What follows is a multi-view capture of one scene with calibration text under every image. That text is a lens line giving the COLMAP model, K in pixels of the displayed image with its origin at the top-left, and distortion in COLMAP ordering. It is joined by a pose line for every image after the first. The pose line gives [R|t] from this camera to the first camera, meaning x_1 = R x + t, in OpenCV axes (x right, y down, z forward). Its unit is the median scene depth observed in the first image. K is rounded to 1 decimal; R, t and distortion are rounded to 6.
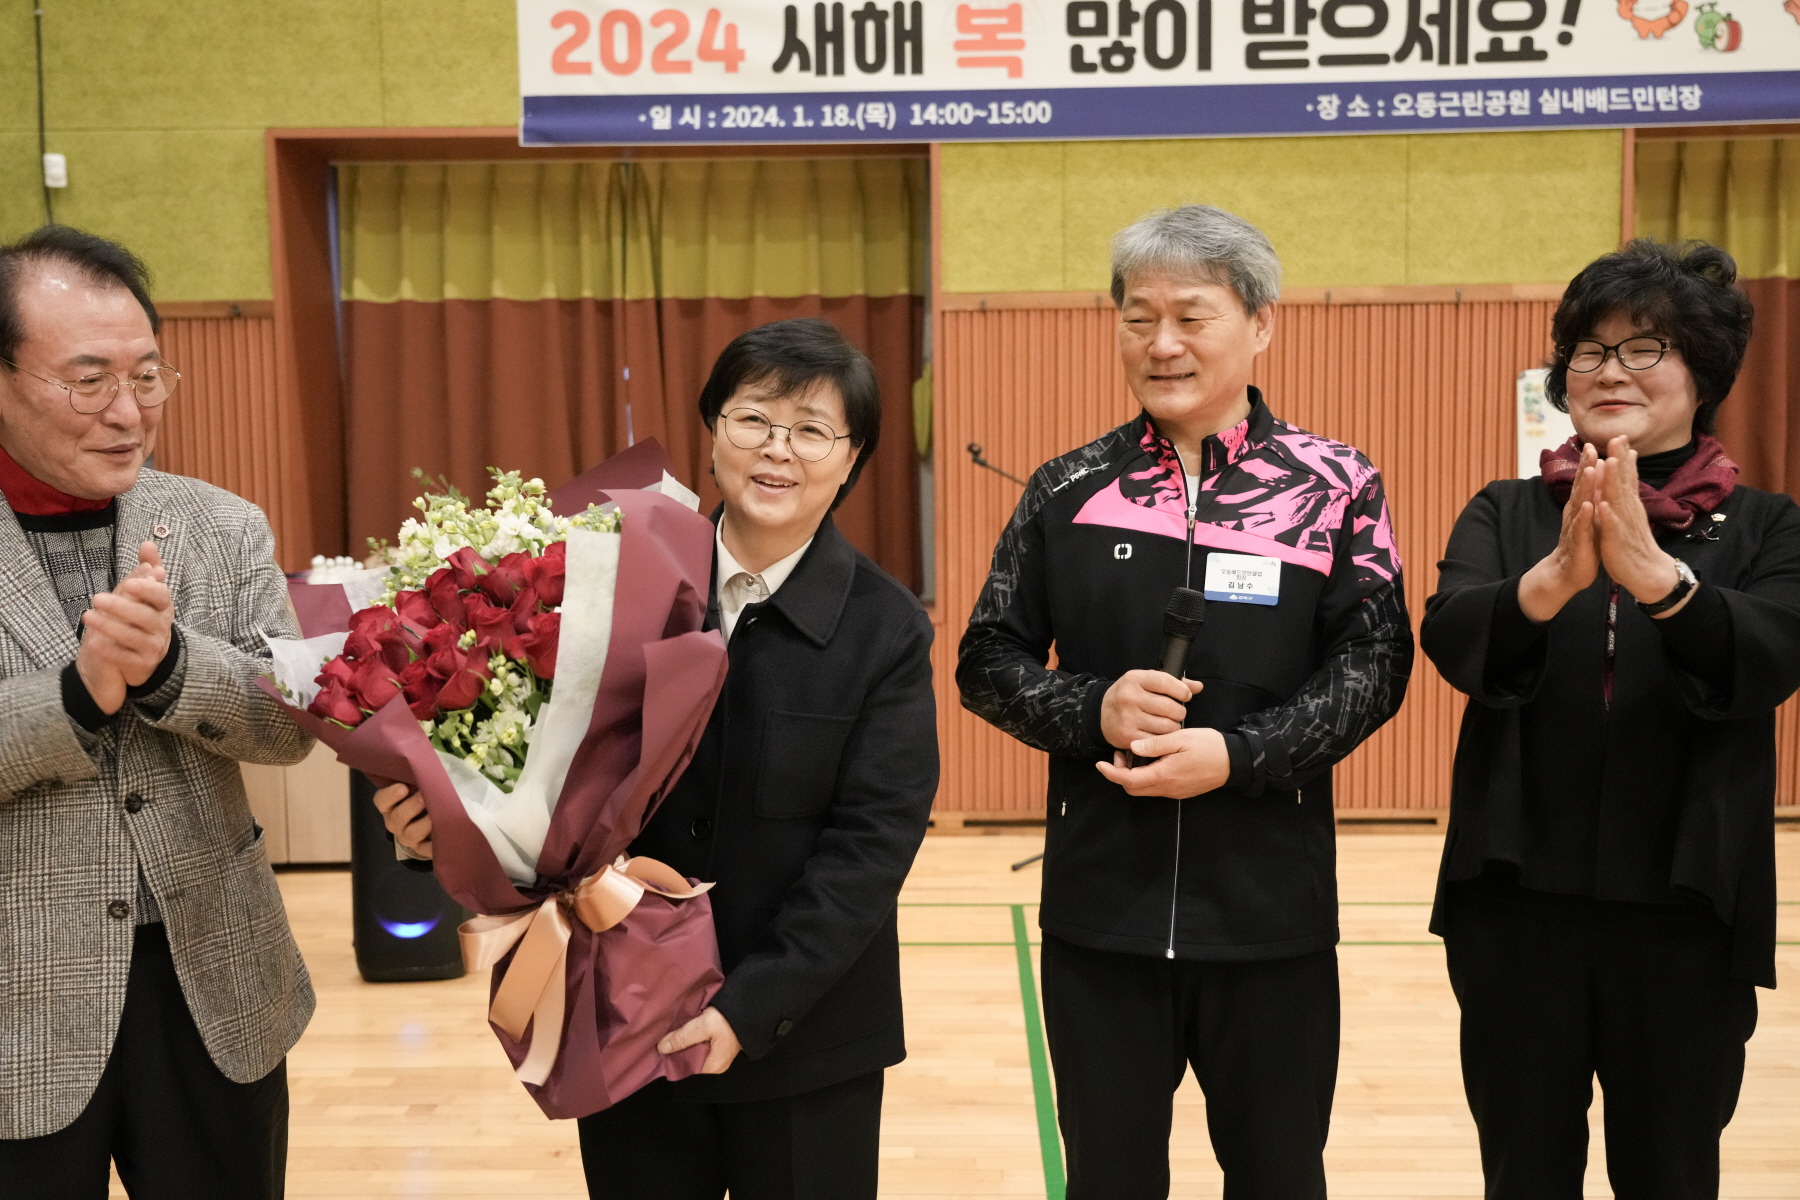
lens RADIAL K [[1835.1, 0, 903.5], [0, 1835.1, 622.6], [0, 0, 1]] dist [0.036248, 0.000000]
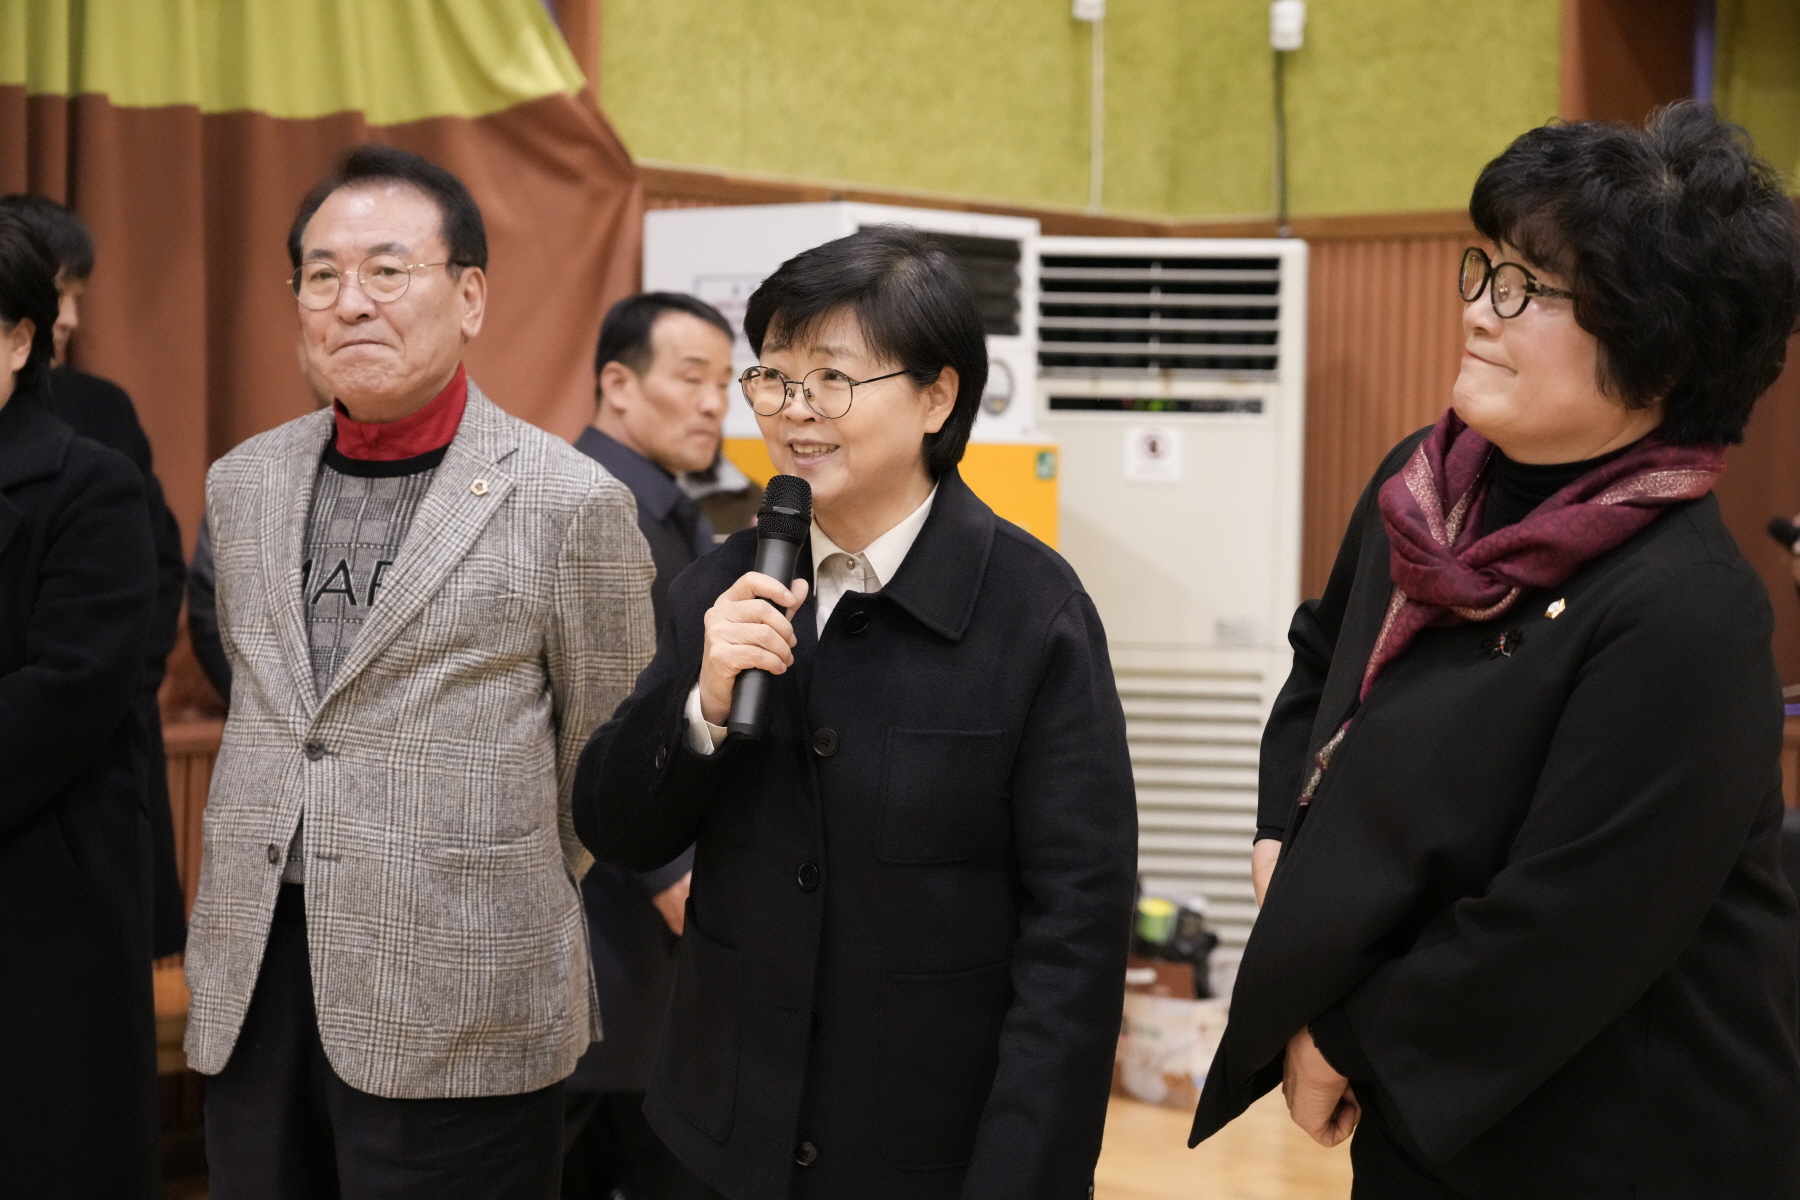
lens RADIAL K [[3465.1, 0, 886.9], [0, 3465.1, 673.9], [0, 0, 1]] dist [0.108255, 0.000000]
pose [[0.755212, 0.072430, -0.651467, 0.285973], [-0.094411, 0.995533, 0.001238, 0.007161], [0.648646, 0.060571, 0.758676, -0.056777]]
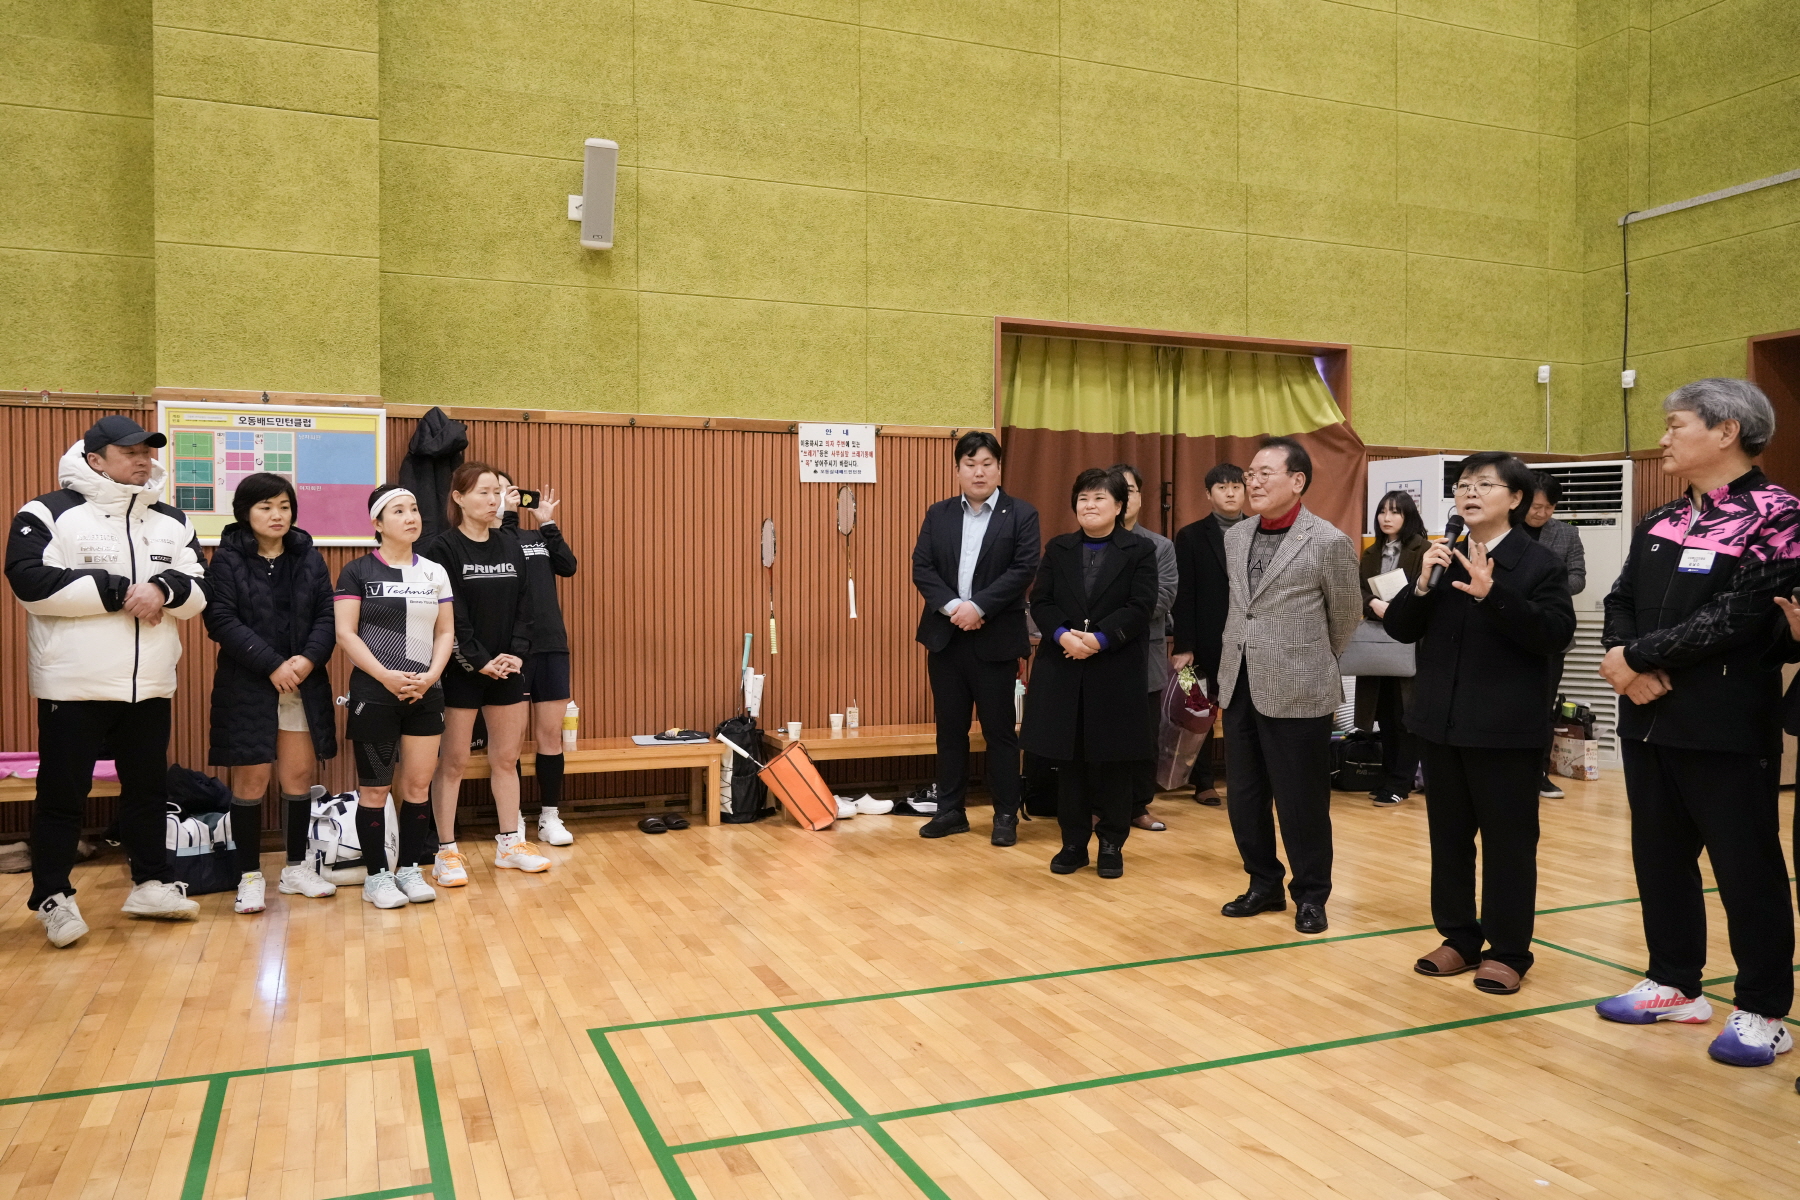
lens RADIAL K [[1294.4, 0, 890.9], [0, 1294.4, 611.4], [0, 0, 1]] dist [-0.022901, 0.017278]
pose [[0.406826, 0.041046, -0.912583, 0.403277], [-0.087388, 0.996157, 0.005848, 0.036961], [0.909316, 0.077369, 0.408850, -0.147255]]
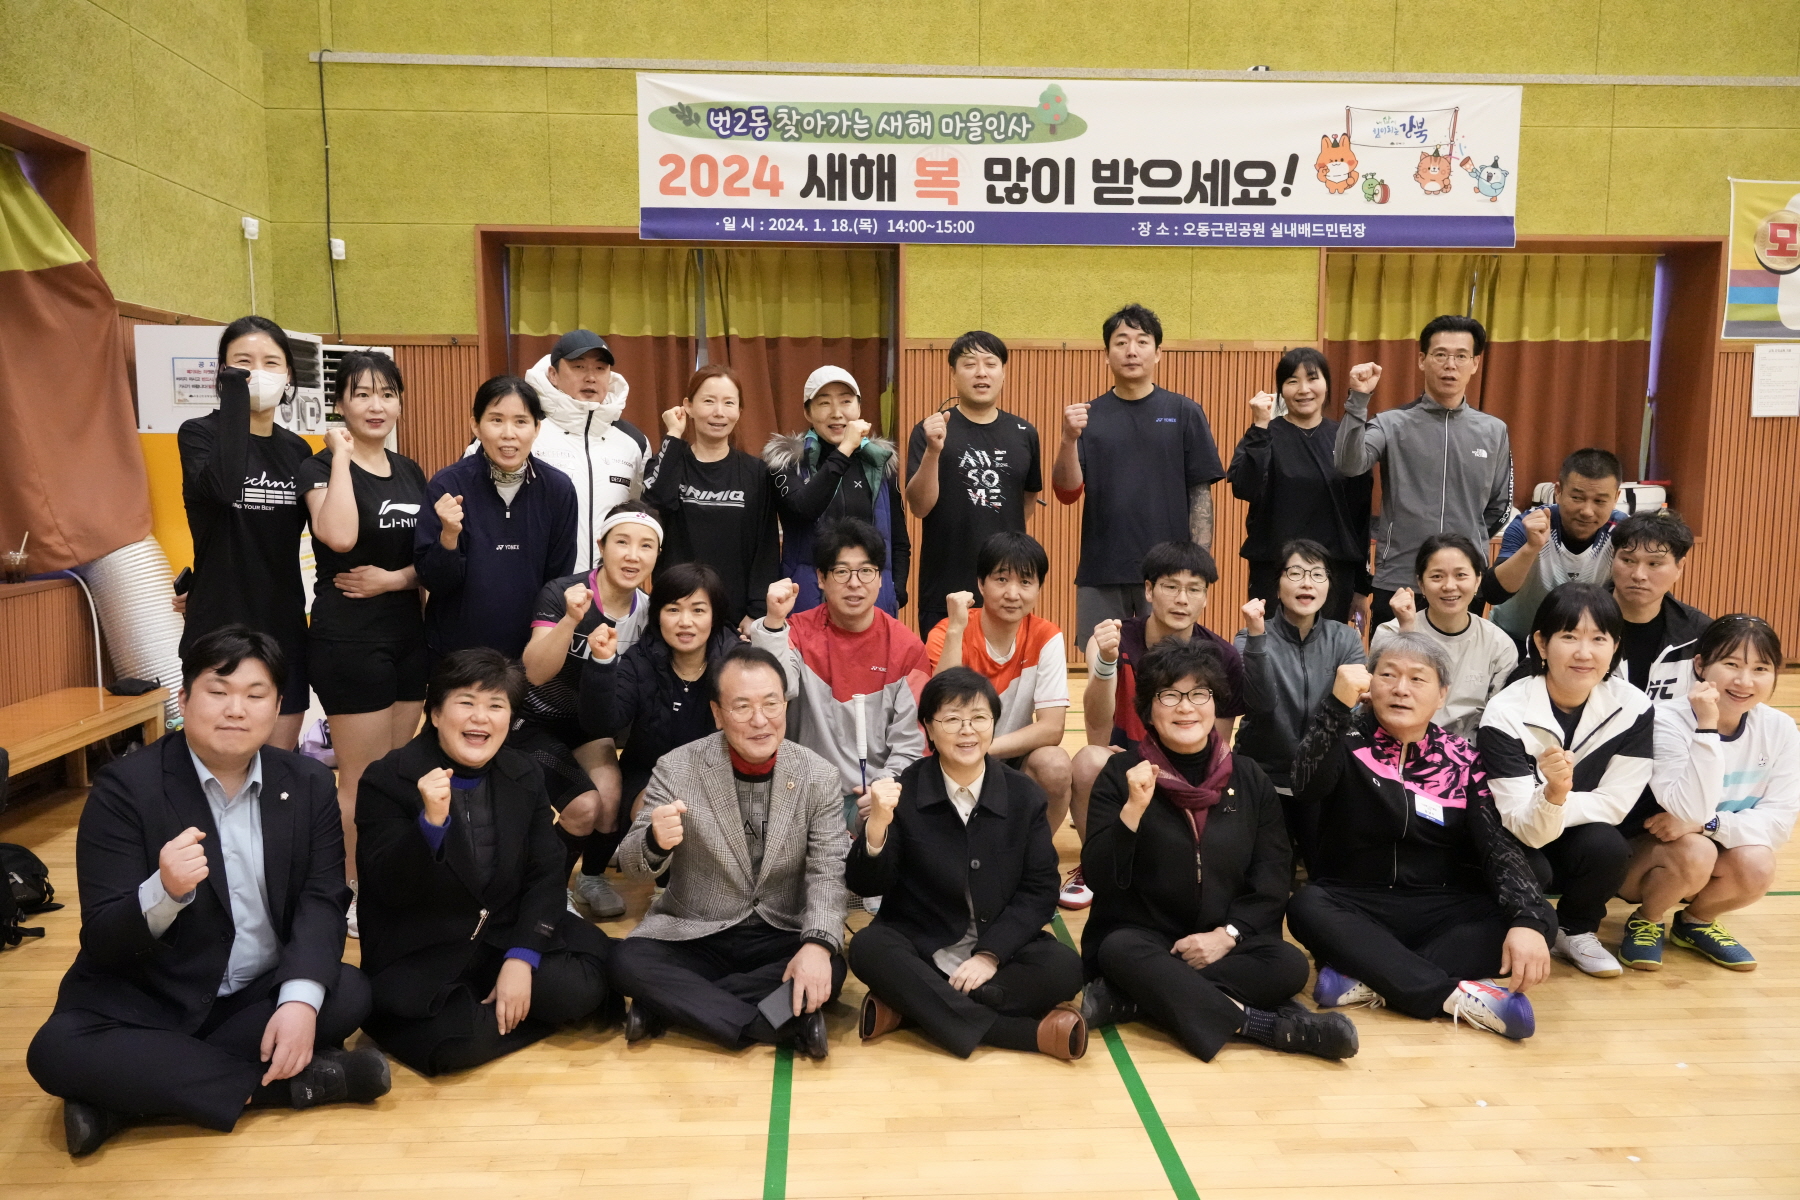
lens RADIAL K [[1379.4, 0, 913.0], [0, 1379.4, 608.3], [0, 0, 1]] dist [0.007698, 0.004956]
pose [[0.996867, 0.004711, 0.078957, -0.066870], [-0.006765, 0.999645, 0.025774, 0.024375], [-0.078807, -0.026228, 0.996545, -0.203348]]
